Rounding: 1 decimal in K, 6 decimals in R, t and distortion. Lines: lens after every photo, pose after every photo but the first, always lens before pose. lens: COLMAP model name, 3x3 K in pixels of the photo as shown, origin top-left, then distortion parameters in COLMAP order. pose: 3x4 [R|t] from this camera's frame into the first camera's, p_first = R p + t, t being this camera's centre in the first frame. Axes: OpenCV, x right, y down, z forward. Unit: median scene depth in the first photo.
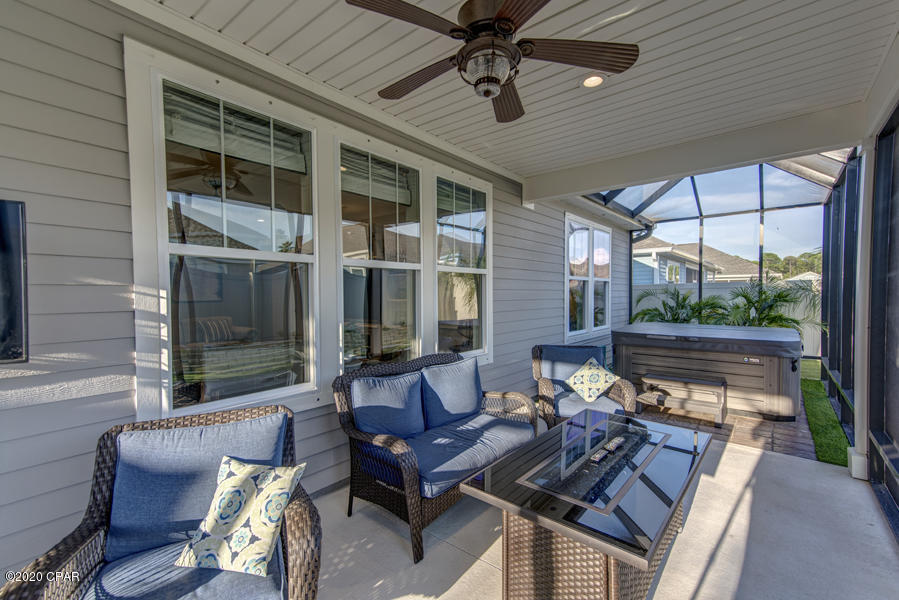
lens RADIAL K [[394.8, 0, 452.0], [0, 394.8, 300.6], [0, 0, 1]] dist [0.047382, -0.002529]
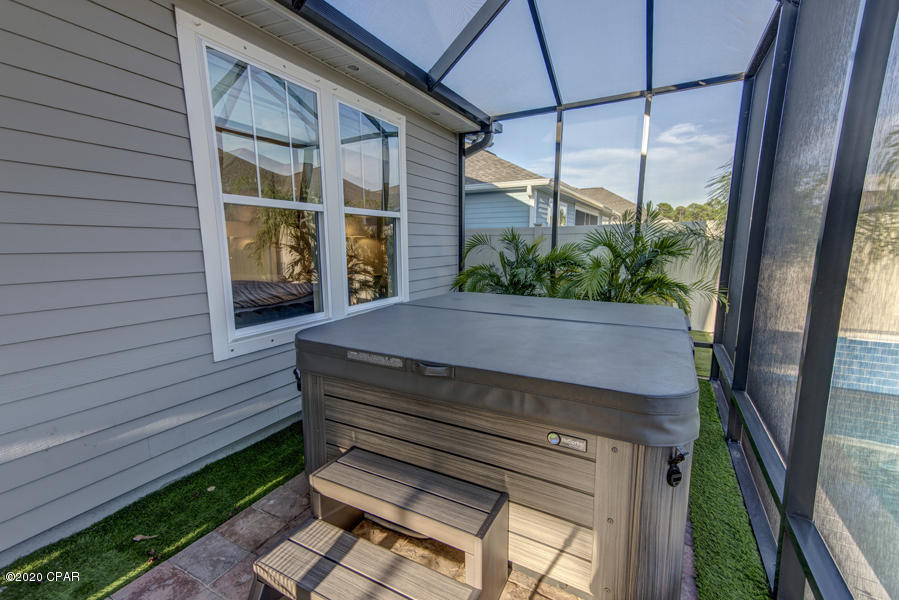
lens RADIAL K [[394.8, 0, 454.2], [0, 394.8, 298.2], [0, 0, 1]] dist [0.047382, -0.002529]
pose [[0.982370, -0.022295, 0.185613, 0.381459], [-0.001506, 0.991888, 0.127108, -0.007556], [-0.186941, -0.125147, 0.974367, 0.460433]]
